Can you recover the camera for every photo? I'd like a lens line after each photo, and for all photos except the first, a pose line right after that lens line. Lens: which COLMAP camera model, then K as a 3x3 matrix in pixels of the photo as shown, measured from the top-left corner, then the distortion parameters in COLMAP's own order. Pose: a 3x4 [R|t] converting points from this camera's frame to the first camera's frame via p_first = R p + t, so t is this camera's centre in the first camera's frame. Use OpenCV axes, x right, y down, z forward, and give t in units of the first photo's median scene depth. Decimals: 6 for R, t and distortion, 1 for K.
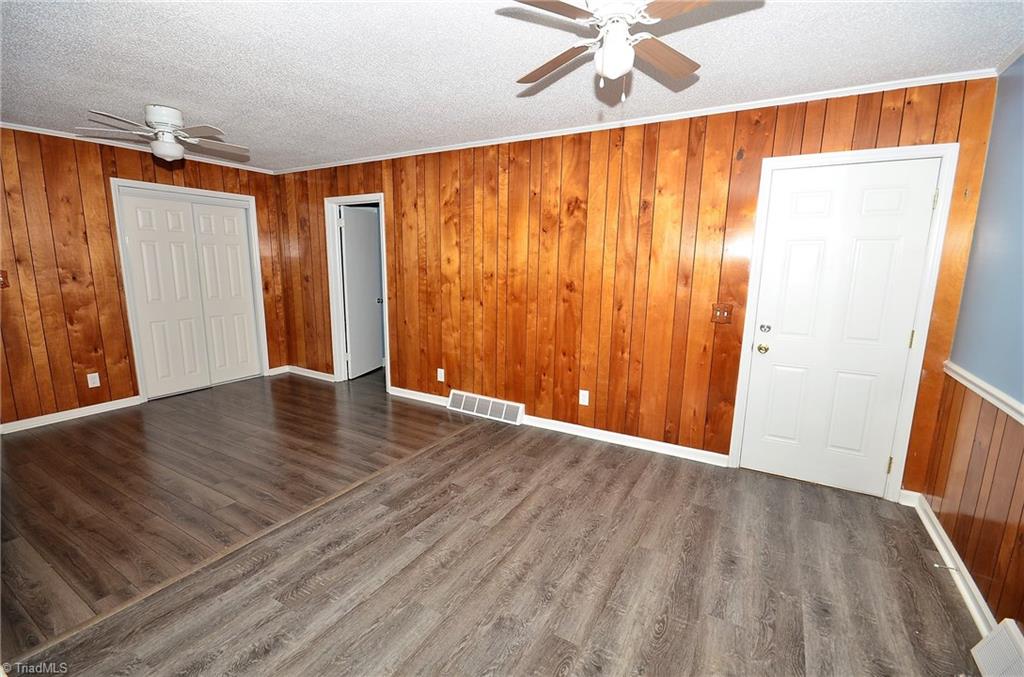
lens RADIAL K [[451.8, 0, 512.0], [0, 451.8, 338.5], [0, 0, 1]] dist [0.003059, -0.000264]
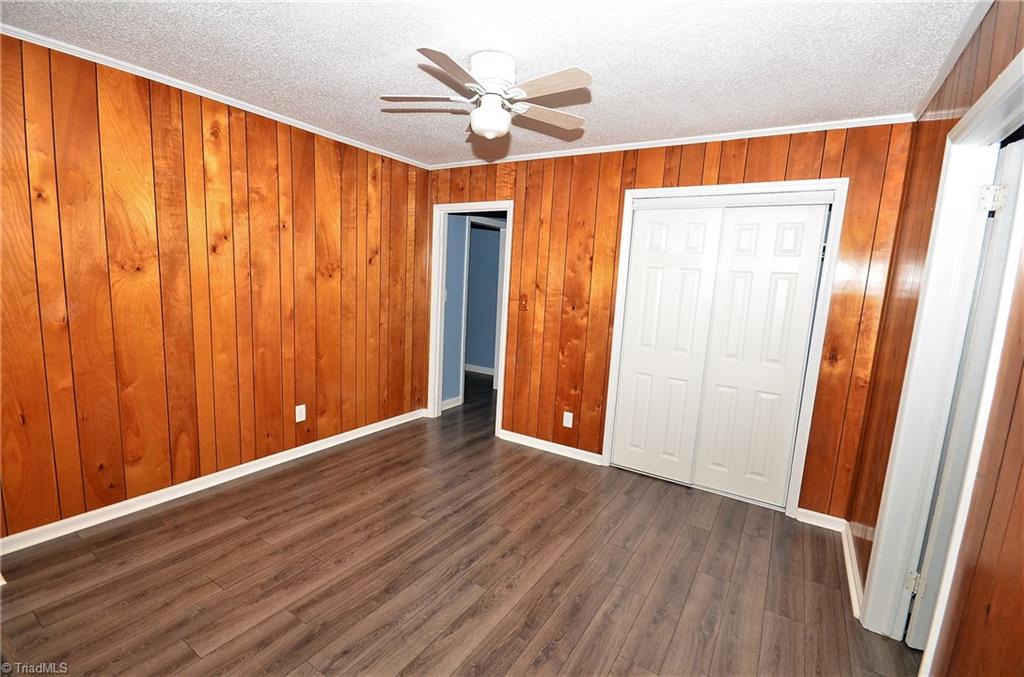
lens RADIAL K [[449.6, 0, 508.9], [0, 449.6, 340.7], [0, 0, 1]] dist [-0.003591, -0.001117]
pose [[-0.032235, 0.121512, -0.992066, -0.046596], [-0.223598, 0.966548, 0.125652, -0.145712], [0.974148, 0.225874, -0.003987, 0.846873]]
